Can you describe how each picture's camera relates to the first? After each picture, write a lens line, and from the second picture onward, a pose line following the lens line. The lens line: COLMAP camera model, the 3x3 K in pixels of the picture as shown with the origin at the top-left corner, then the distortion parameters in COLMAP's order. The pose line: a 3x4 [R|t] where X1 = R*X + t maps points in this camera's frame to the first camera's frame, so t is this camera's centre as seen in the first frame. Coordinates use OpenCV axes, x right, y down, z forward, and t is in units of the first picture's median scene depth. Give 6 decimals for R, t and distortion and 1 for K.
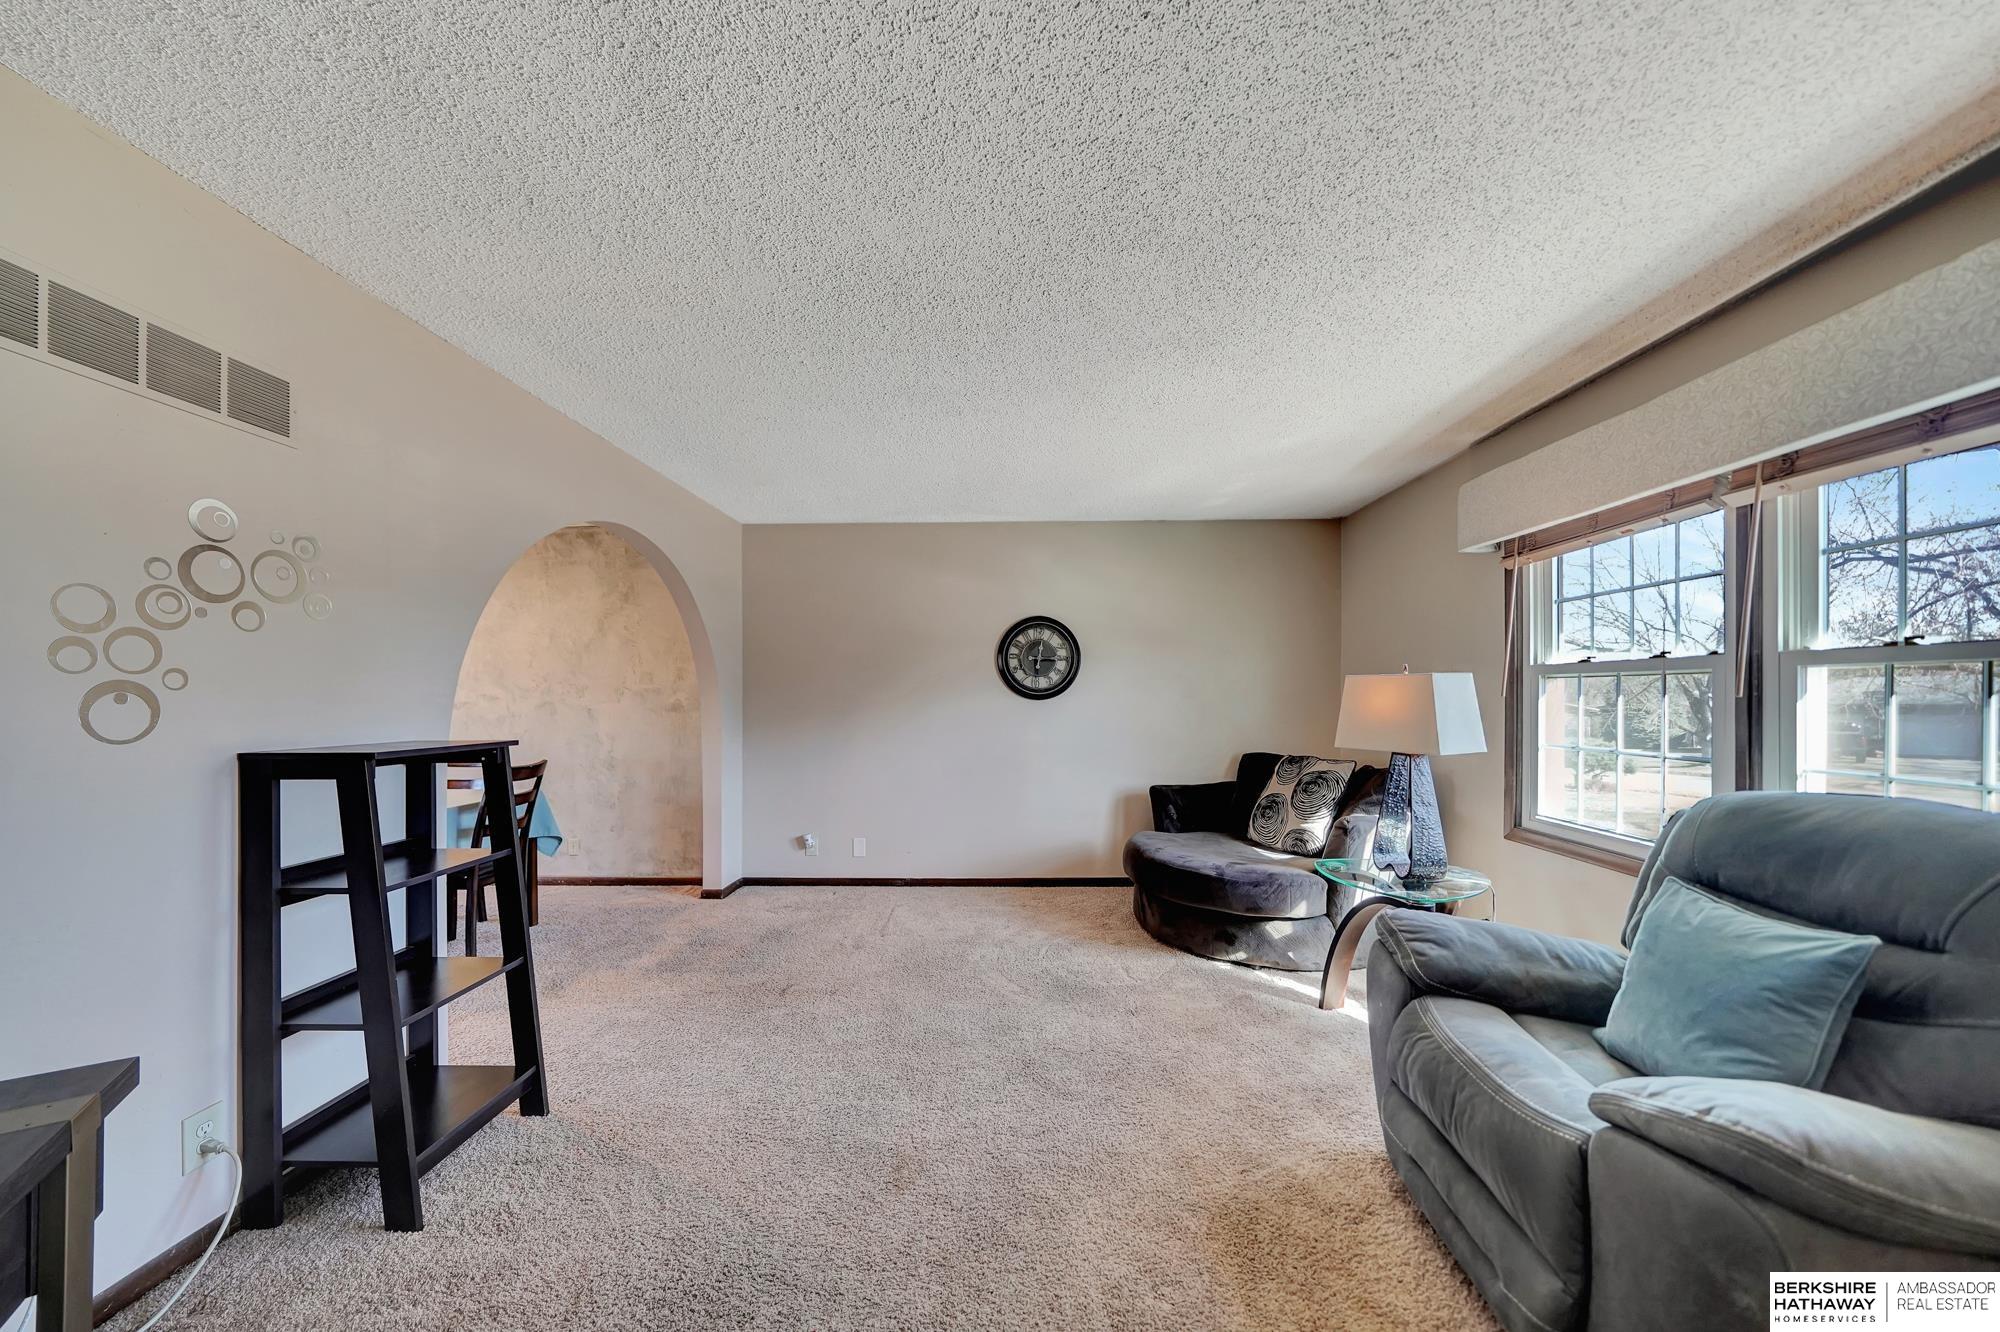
lens RADIAL K [[697.0, 0, 1006.9], [0, 697.0, 691.4], [0, 0, 1]] dist [-0.001635, -0.000198]
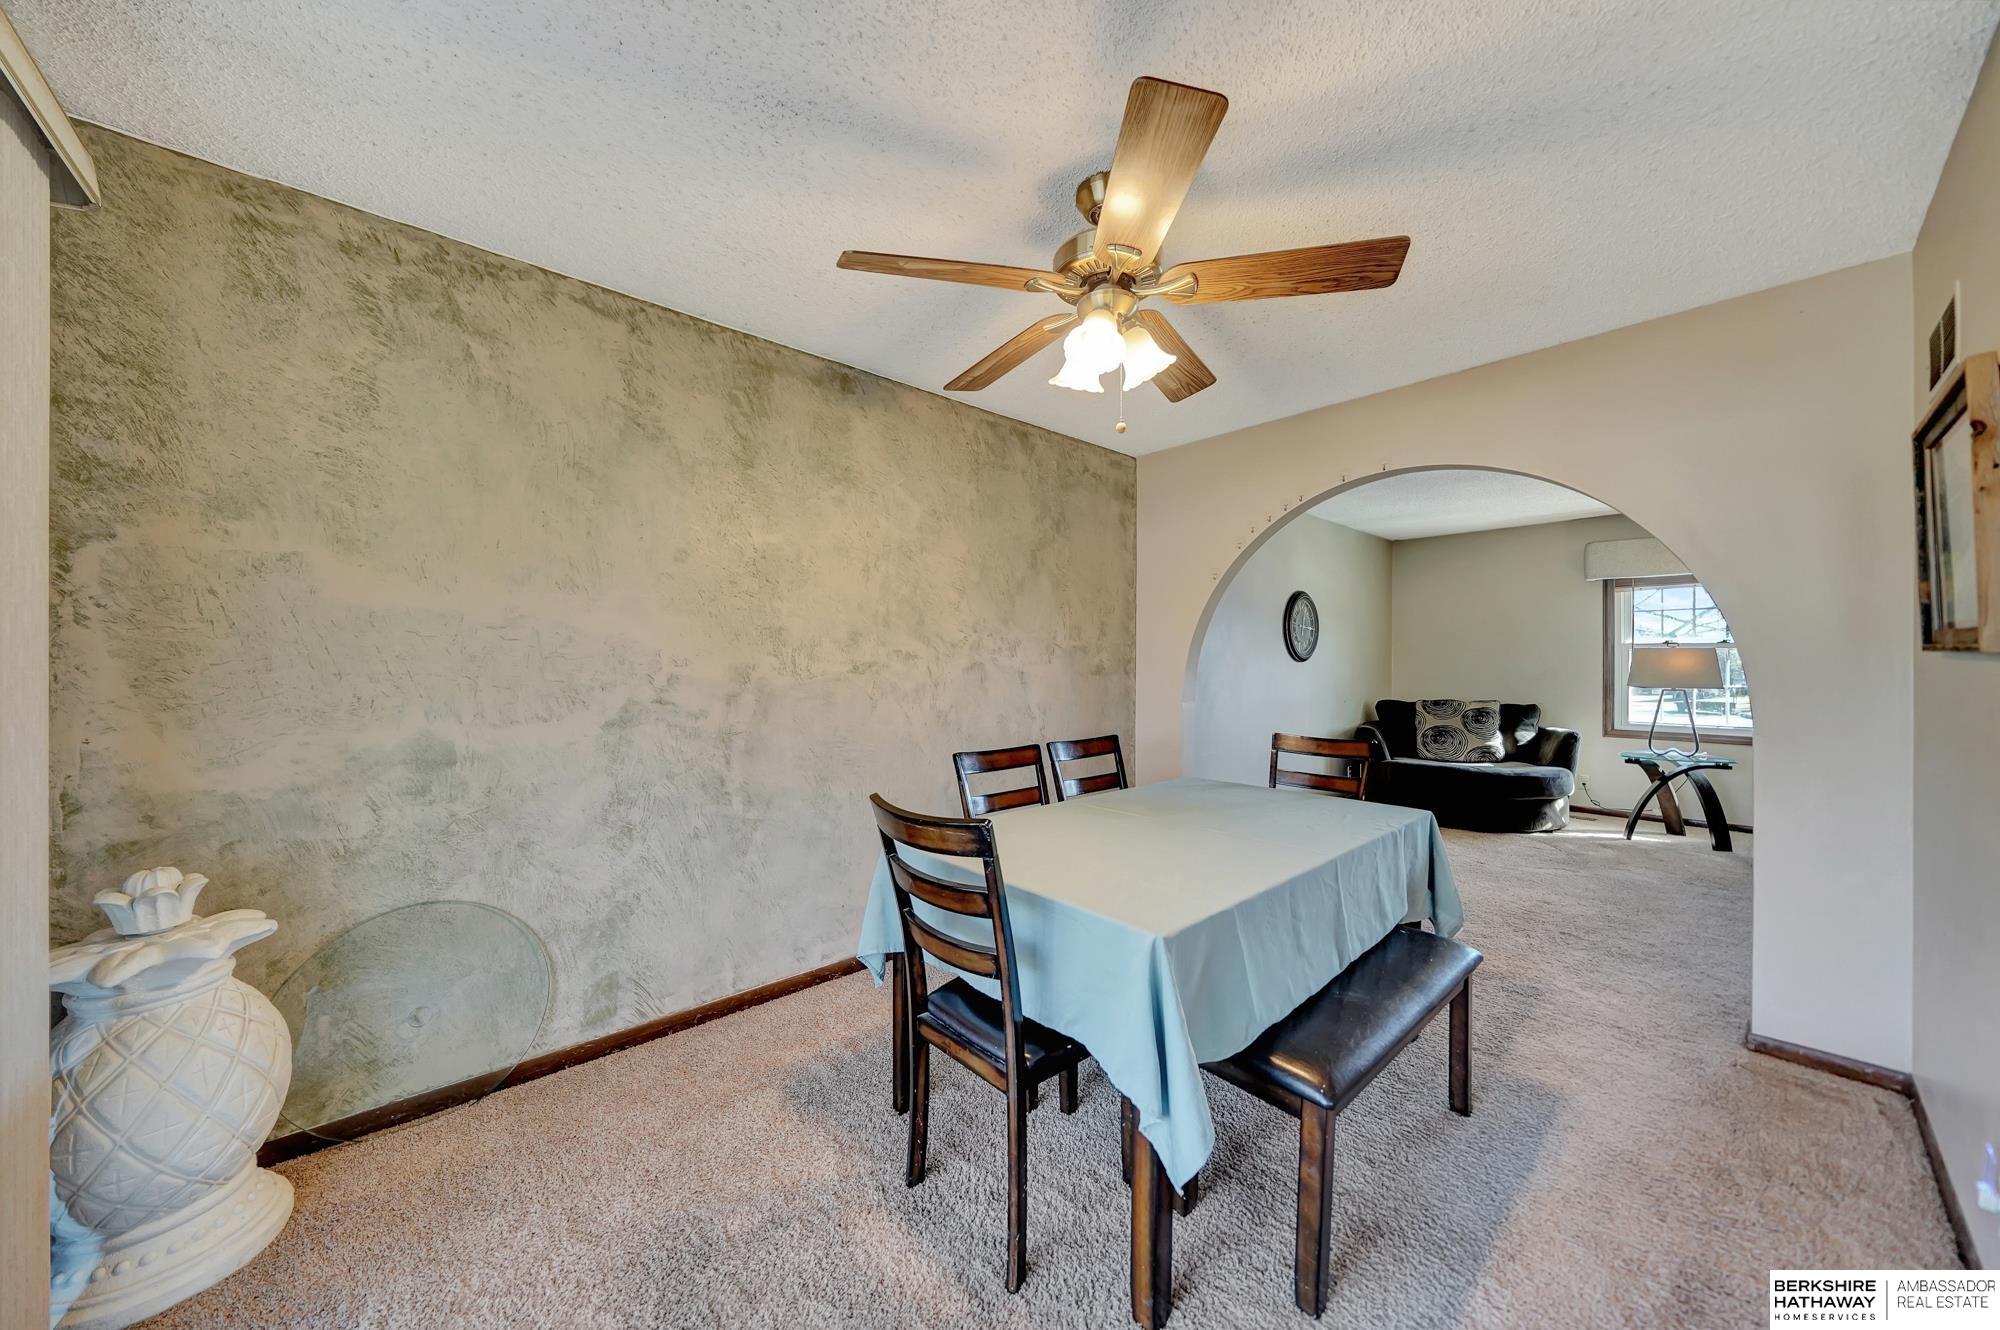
lens RADIAL K [[686.9, 0, 1000.0], [0, 686.9, 665.0], [0, 0, 1]] dist [-0.001495, 0.000066]
pose [[0.730337, 0.002265, 0.683084, -1.540596], [-0.006242, 0.999975, 0.003358, 0.021114], [-0.683059, -0.006716, 0.730332, 0.680855]]
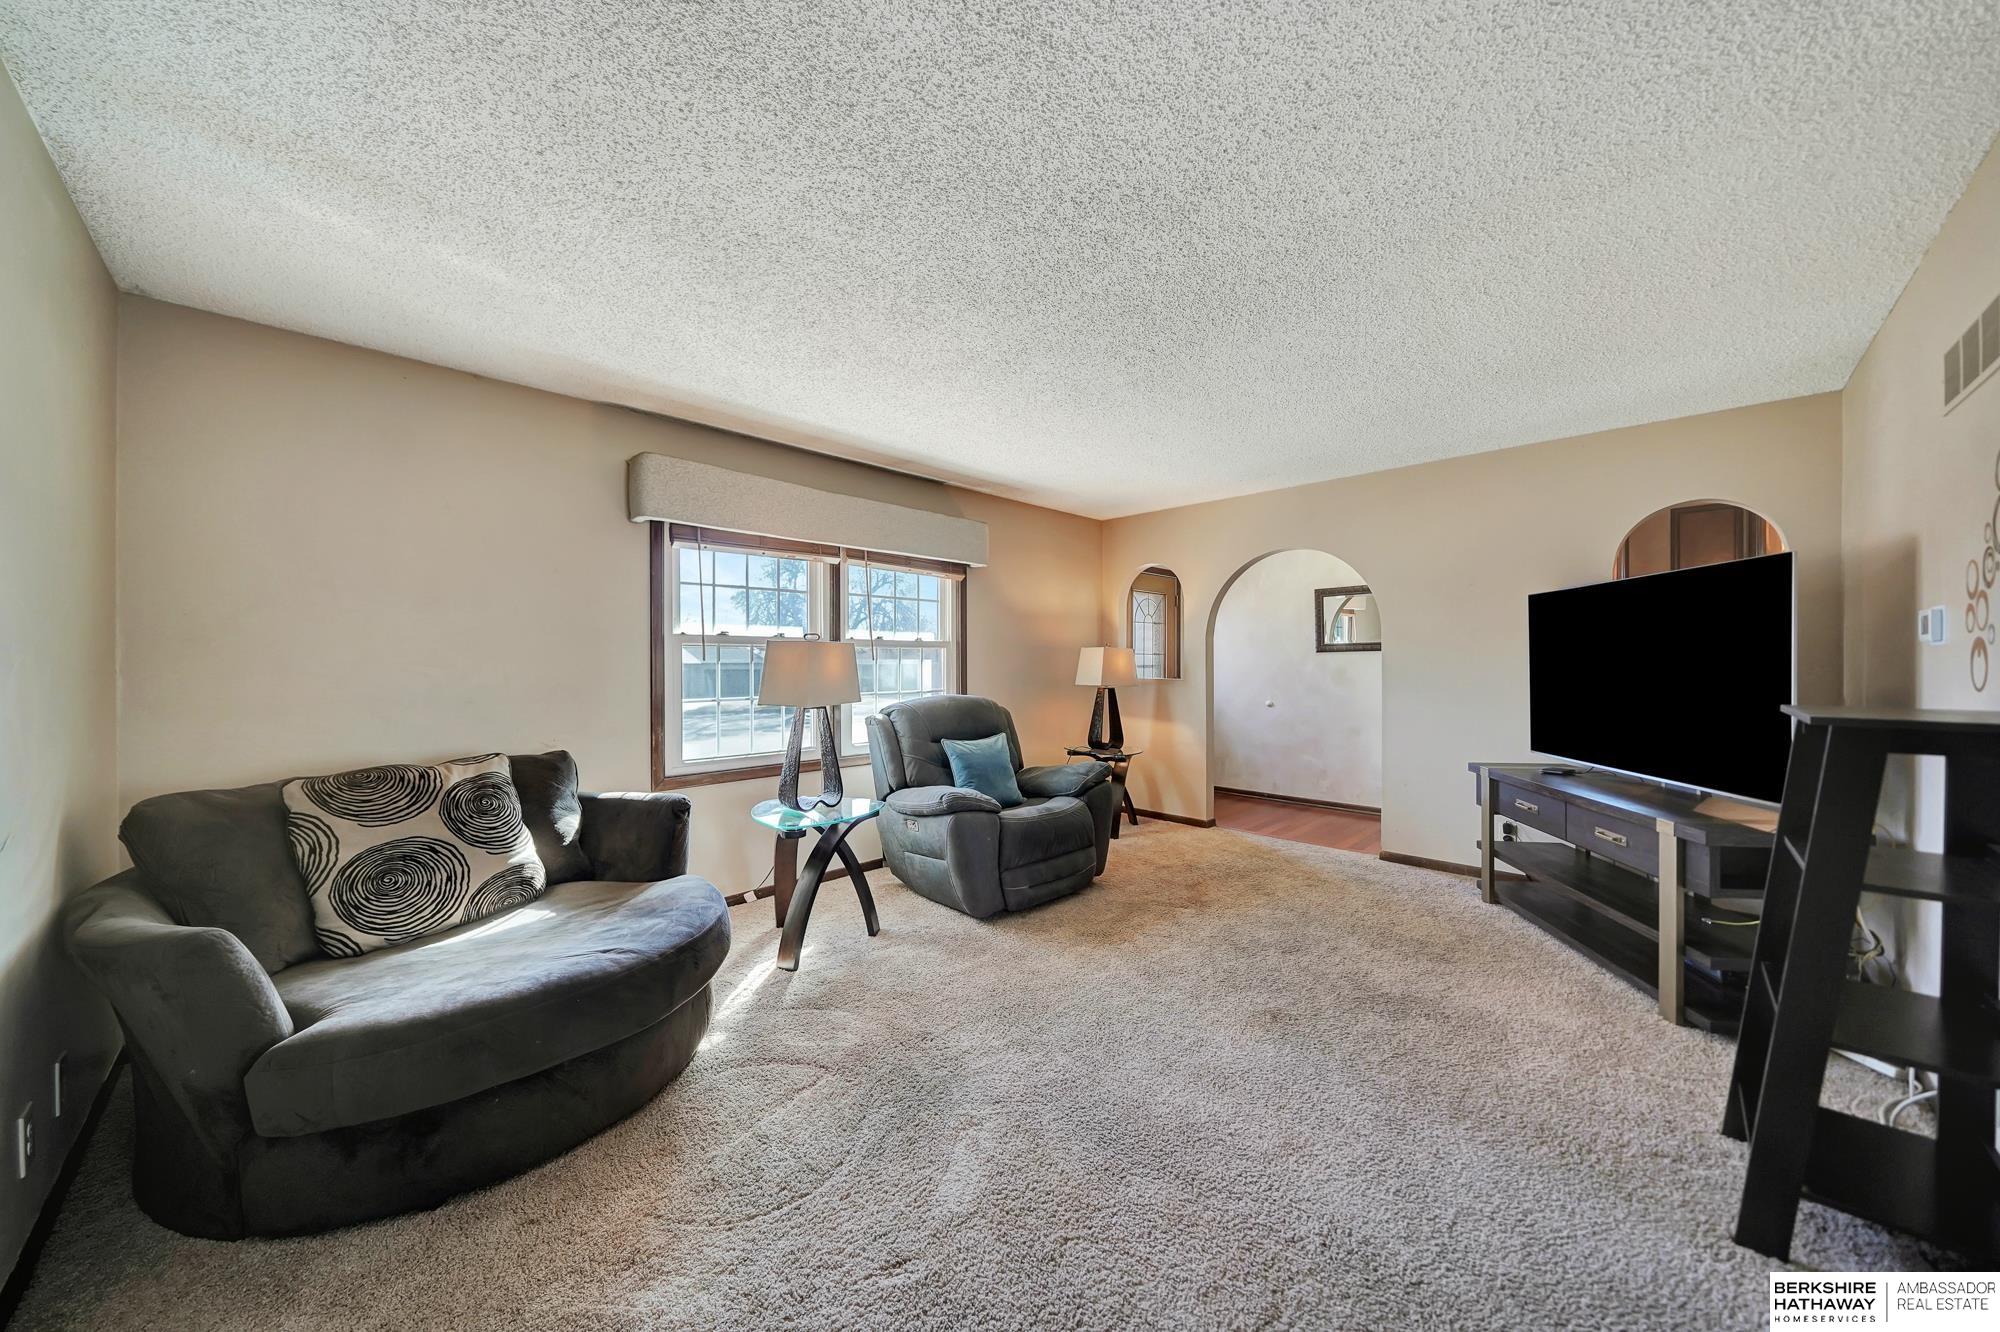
lens RADIAL K [[704.7, 0, 998.8], [0, 704.7, 672.7], [0, 0, 1]] dist [-0.001981, -0.000054]
pose [[-0.721843, -0.006472, 0.692026, -0.383207], [0.000088, 0.999955, 0.009444, 0.012672], [-0.692056, 0.006879, -0.721811, 1.259056]]
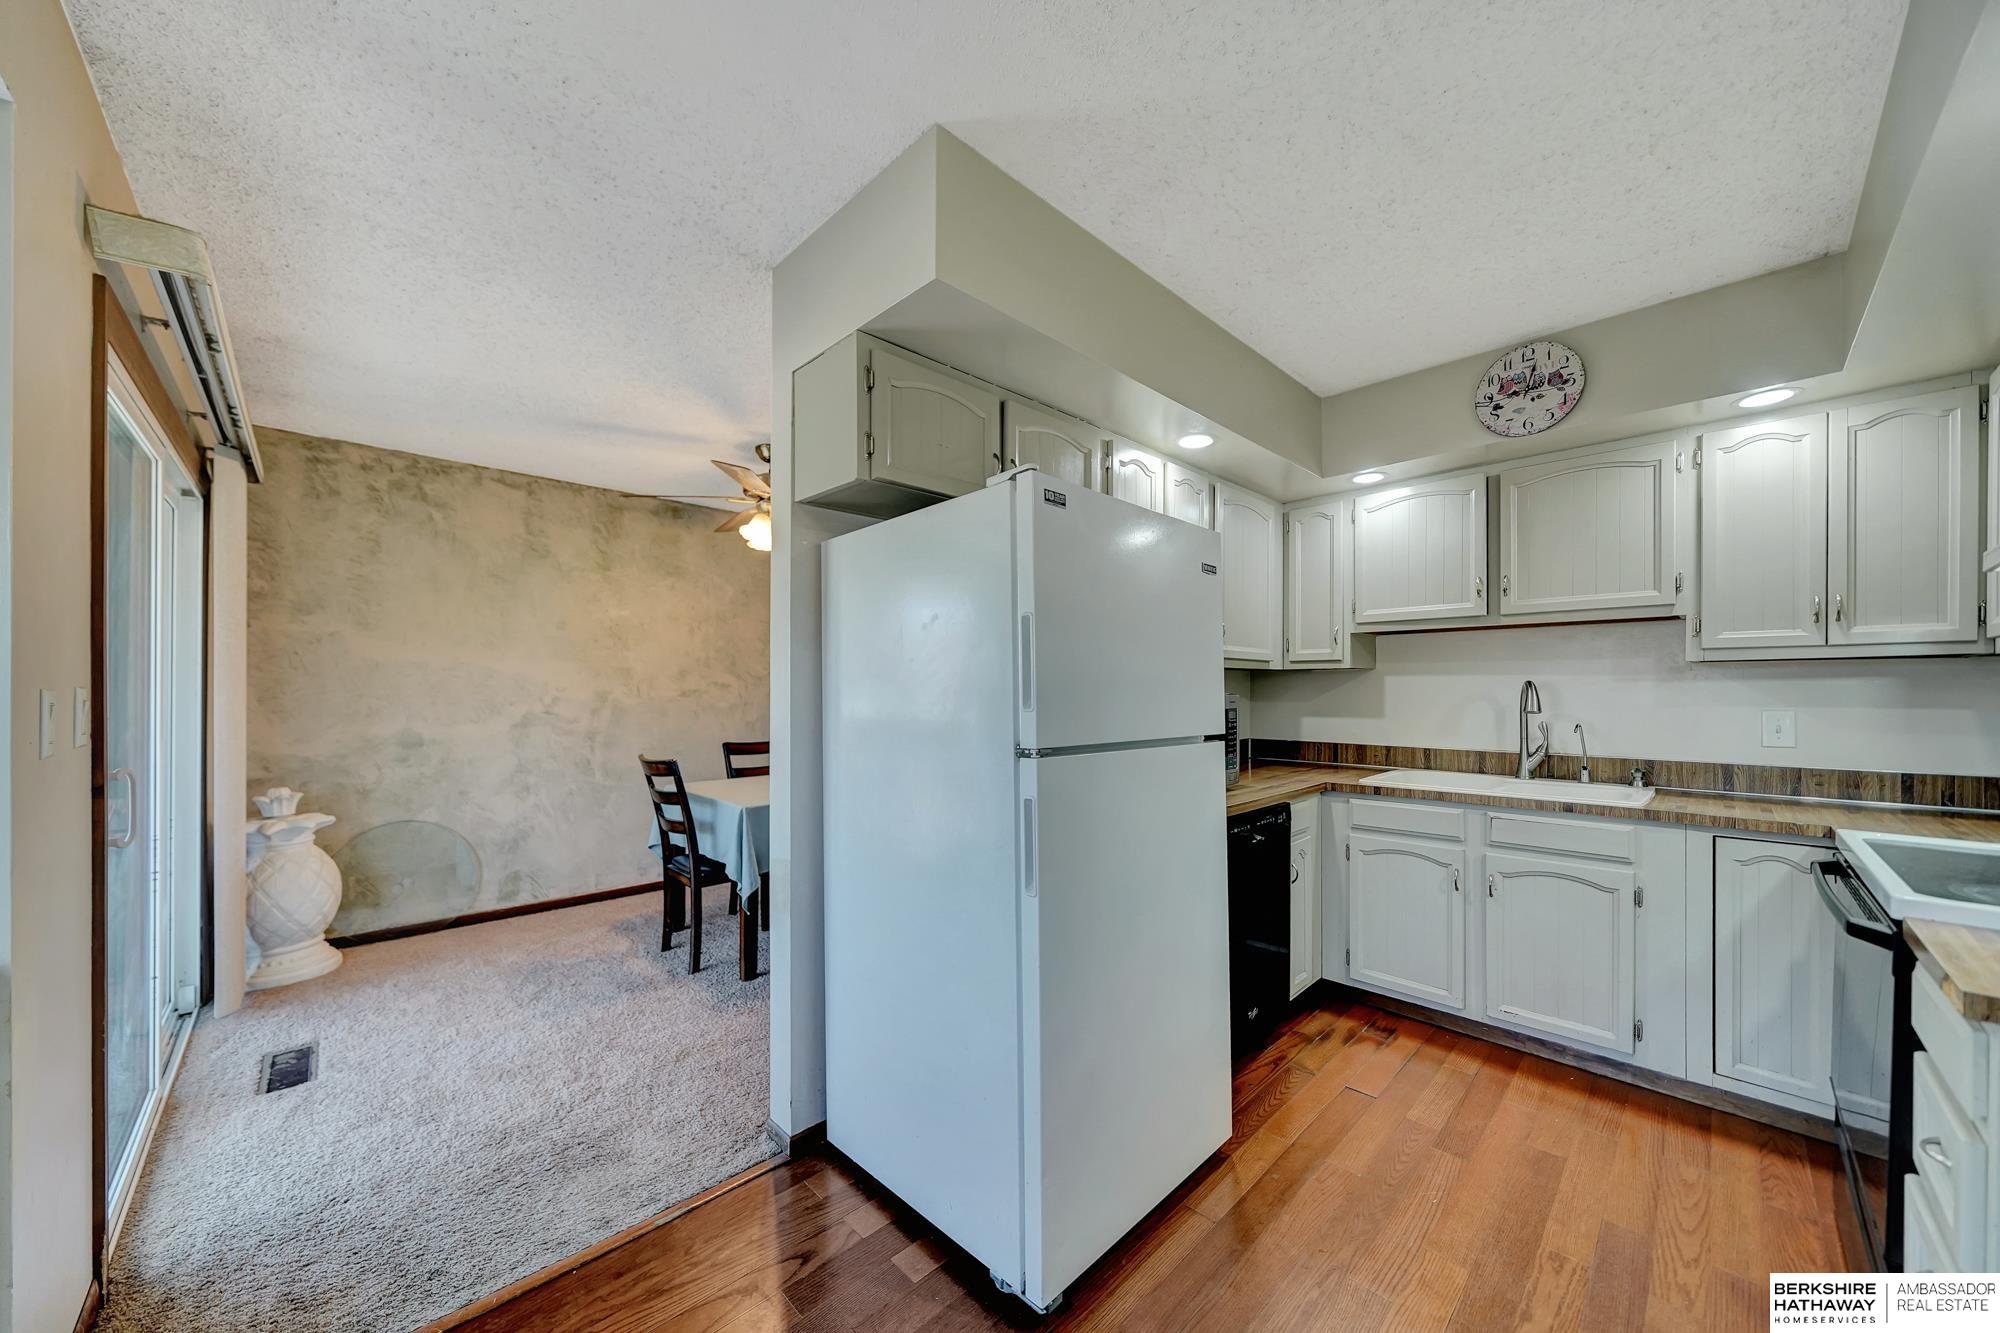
lens RADIAL K [[702.2, 0, 1008.2], [0, 702.2, 693.6], [0, 0, 1]] dist [0.000732, -0.000064]
pose [[0.696890, 0.002648, 0.717173, -1.625959], [-0.010004, 0.999932, 0.006029, 0.015089], [-0.717108, -0.011376, 0.696869, 0.044626]]
